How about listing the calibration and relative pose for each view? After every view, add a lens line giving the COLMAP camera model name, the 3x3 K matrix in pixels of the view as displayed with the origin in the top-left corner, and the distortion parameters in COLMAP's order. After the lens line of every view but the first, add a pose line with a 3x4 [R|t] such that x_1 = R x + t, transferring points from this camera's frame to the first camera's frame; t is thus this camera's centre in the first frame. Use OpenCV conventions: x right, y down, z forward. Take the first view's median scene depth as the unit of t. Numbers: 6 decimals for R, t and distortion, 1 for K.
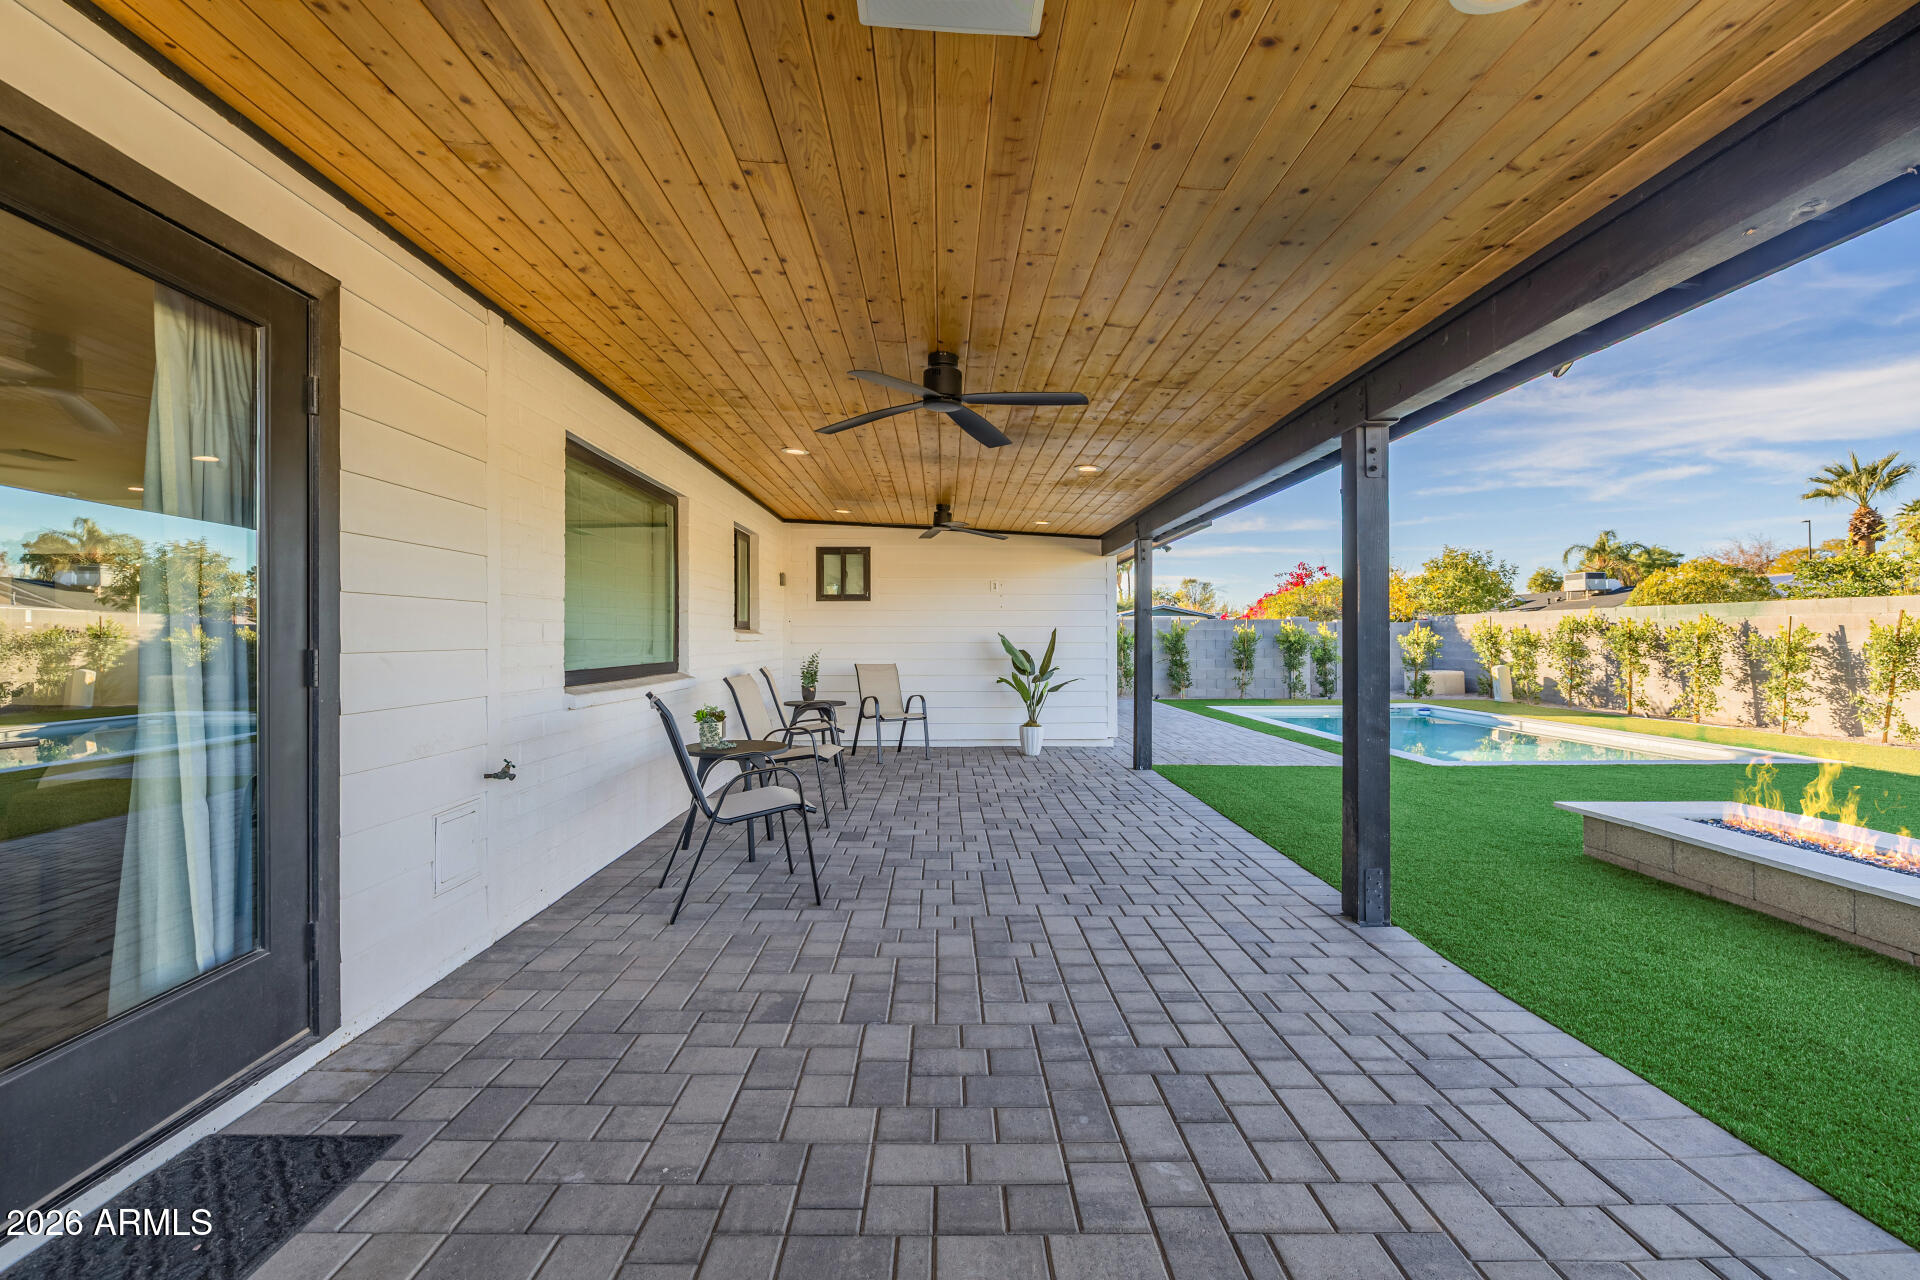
lens RADIAL K [[808.0, 0, 952.0], [0, 808.0, 637.2], [0, 0, 1]] dist [0.002523, 0.000246]
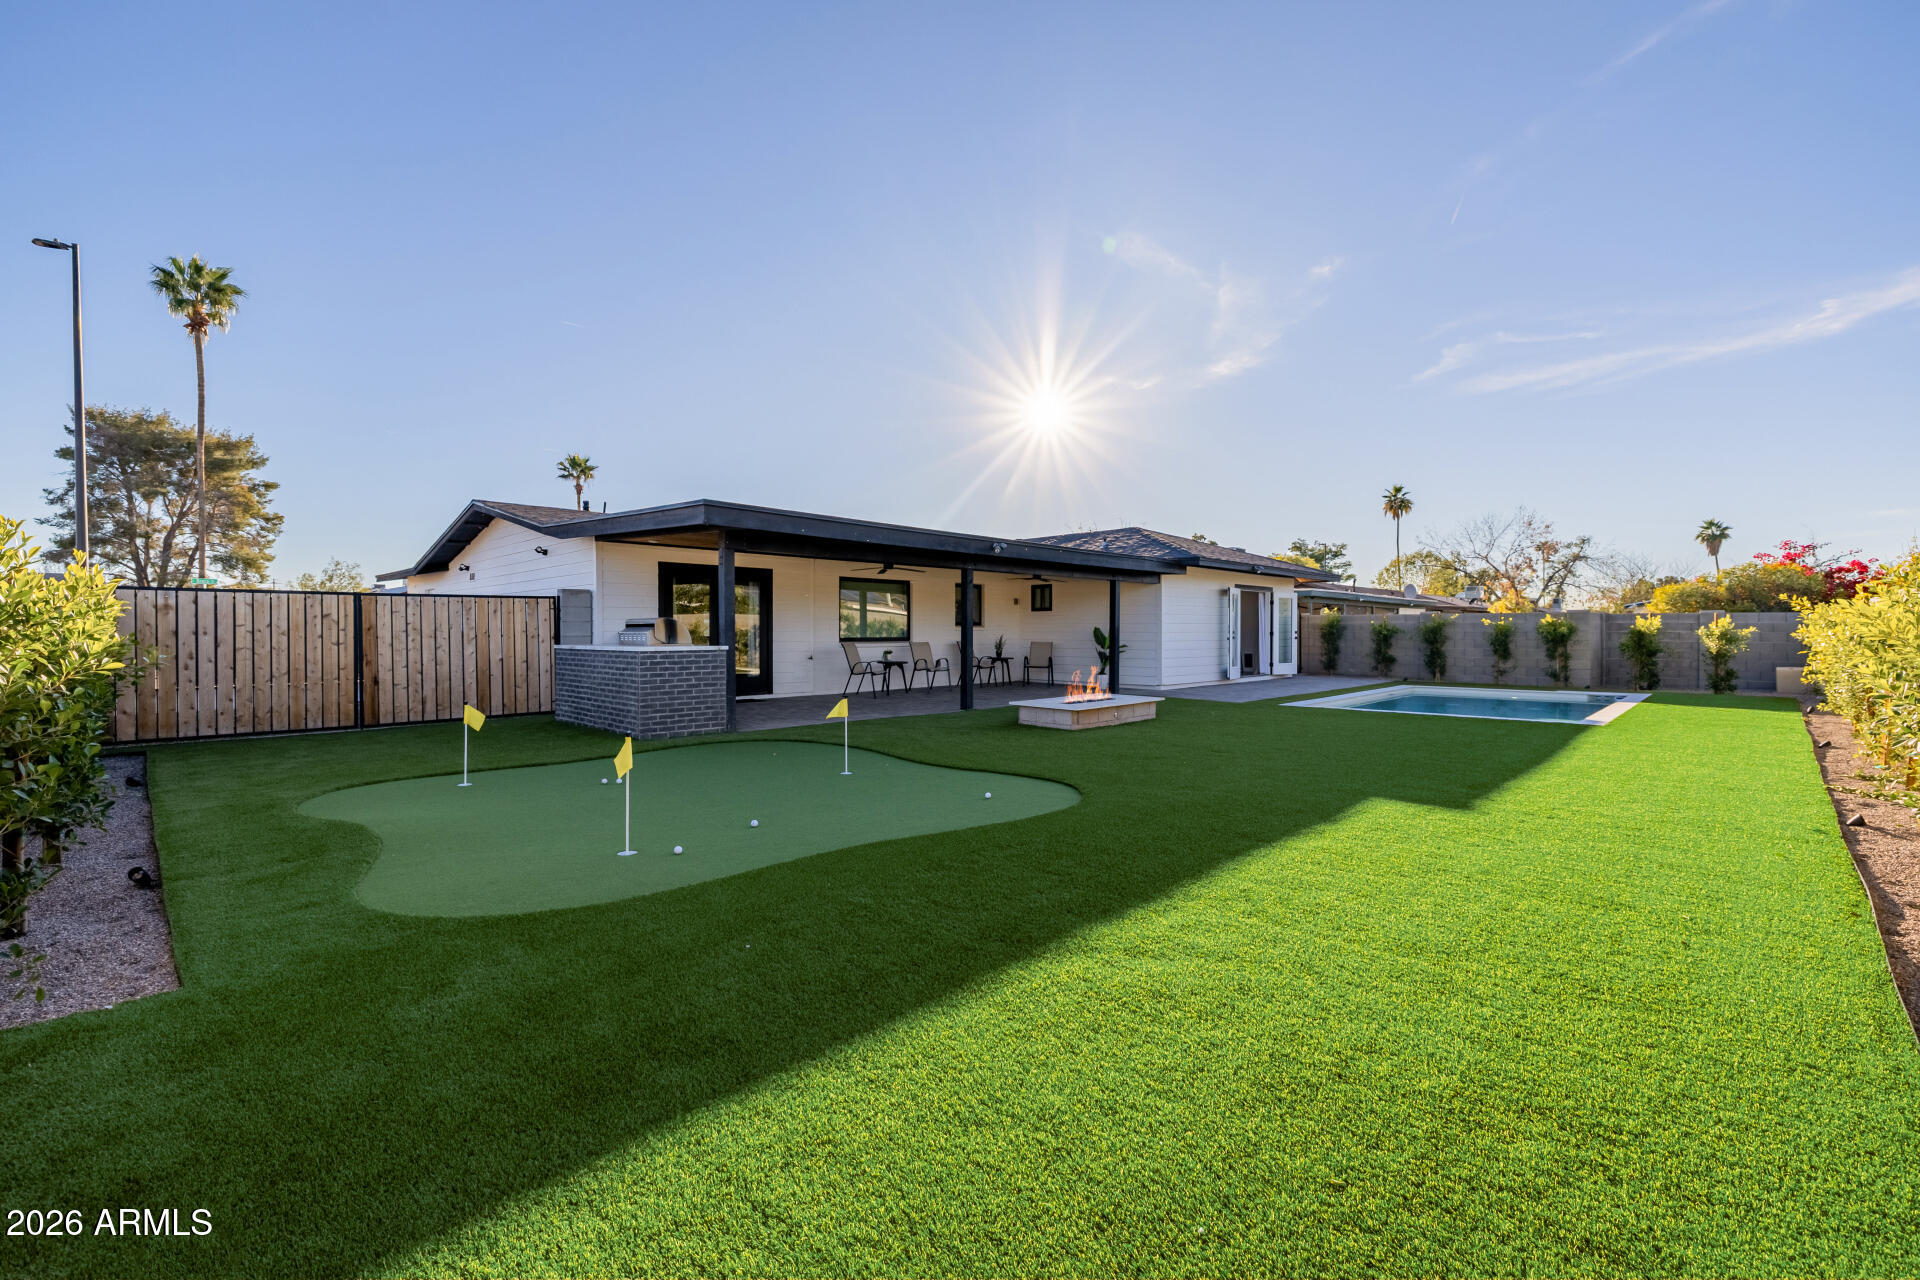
lens RADIAL K [[808.0, 0, 945.3], [0, 808.0, 631.9], [0, 0, 1]] dist [0.002523, 0.000246]
pose [[0.693802, 0.001288, -0.720165, 1.158404], [-0.000755, 0.999999, 0.001060, 0.005805], [0.720166, -0.000192, 0.693802, -0.582503]]
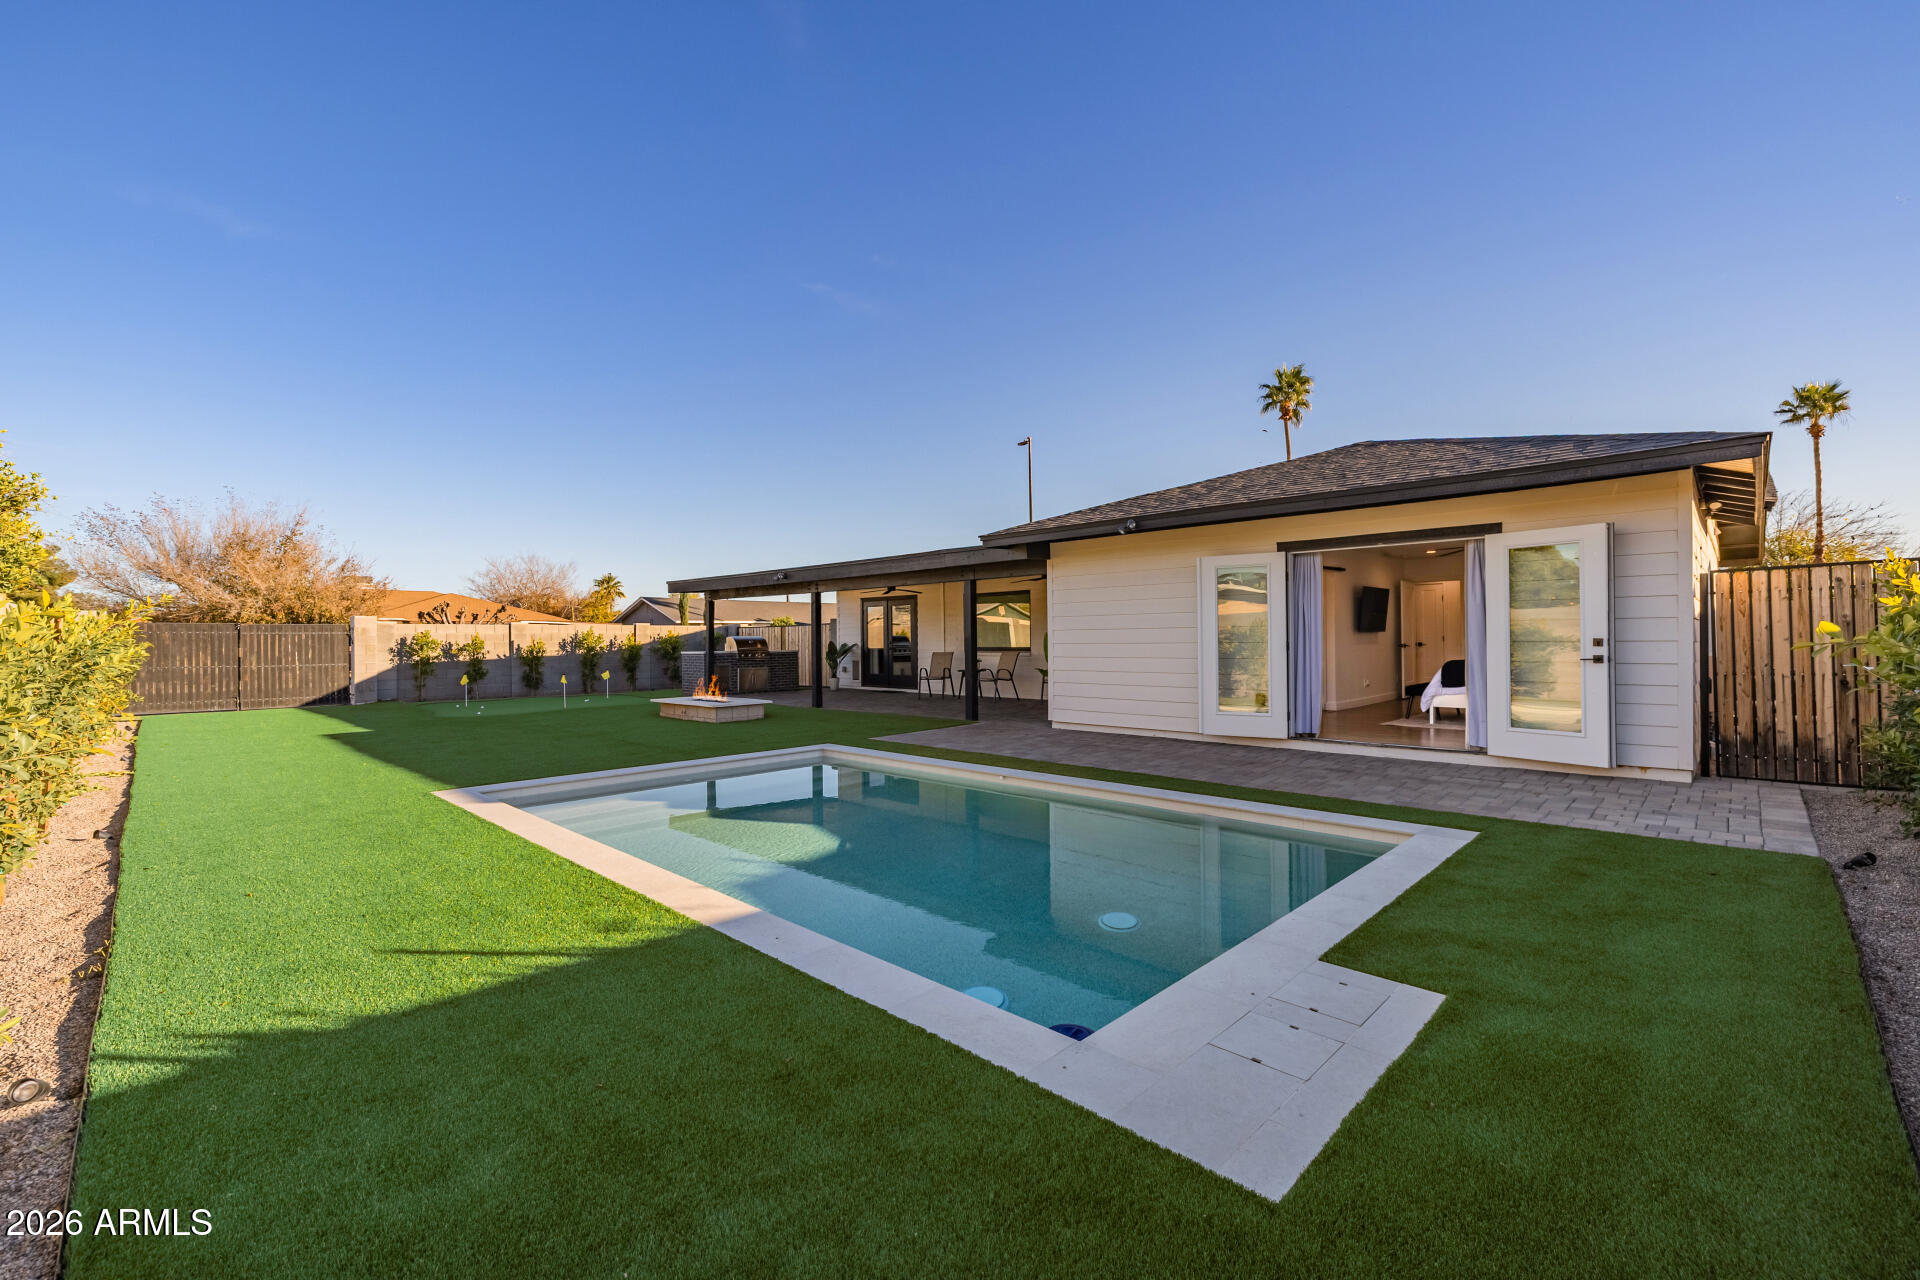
lens RADIAL K [[808.0, 0, 947.6], [0, 808.0, 635.8], [0, 0, 1]] dist [0.002523, 0.000246]
pose [[-0.718447, 0.002799, -0.695576, 1.152854], [0.007807, 0.999961, -0.004040, 0.000635], [0.695538, -0.008333, -0.718441, 1.712269]]
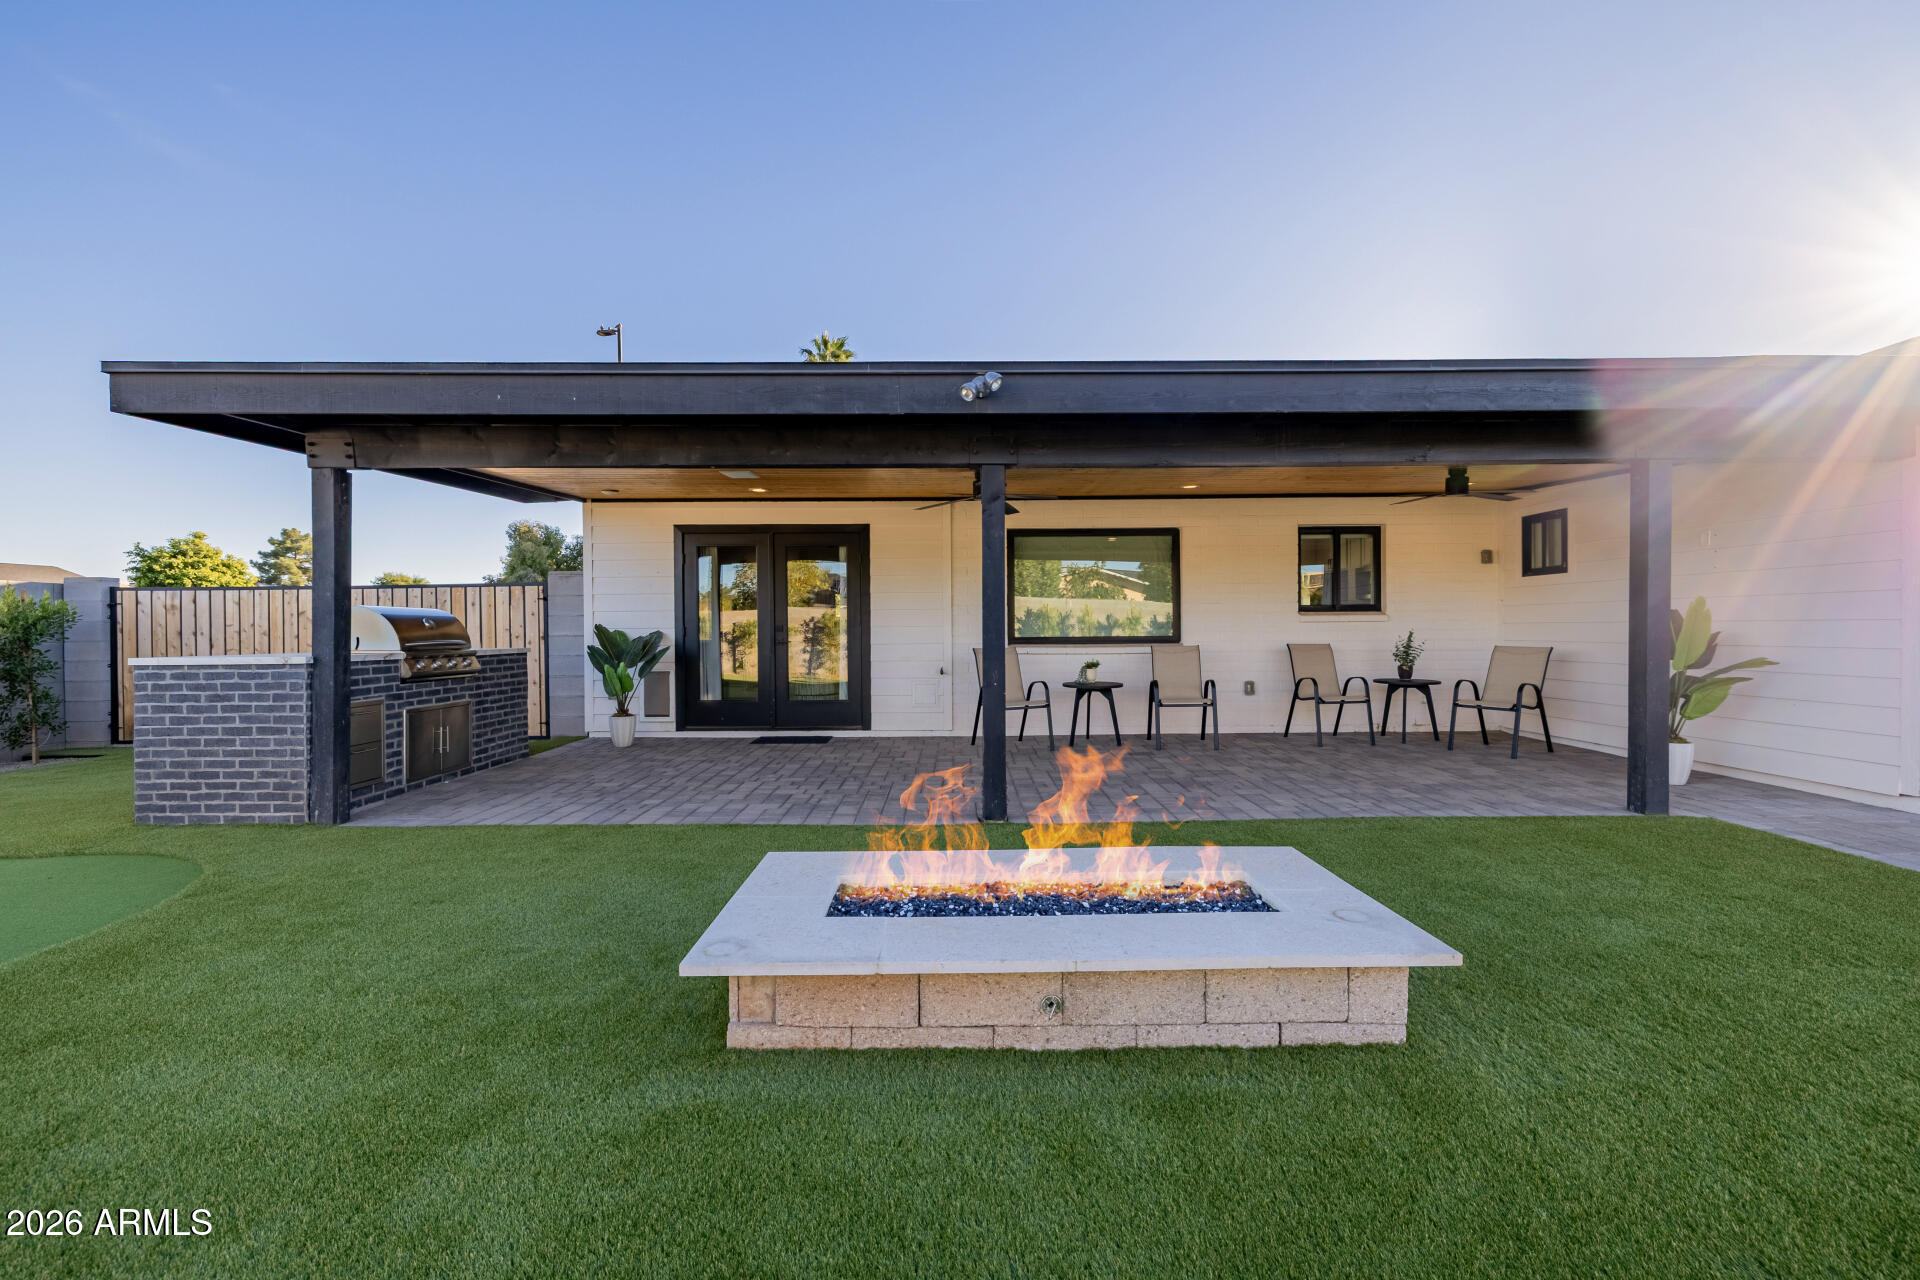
lens RADIAL K [[808.0, 0, 959.8], [0, 808.0, 637.5], [0, 0, 1]] dist [0.002523, 0.000246]
pose [[-0.016054, 0.007325, -0.999844, 0.746727], [0.006309, 0.999954, 0.007225, 0.012524], [0.999851, -0.006193, -0.016100, 0.383690]]
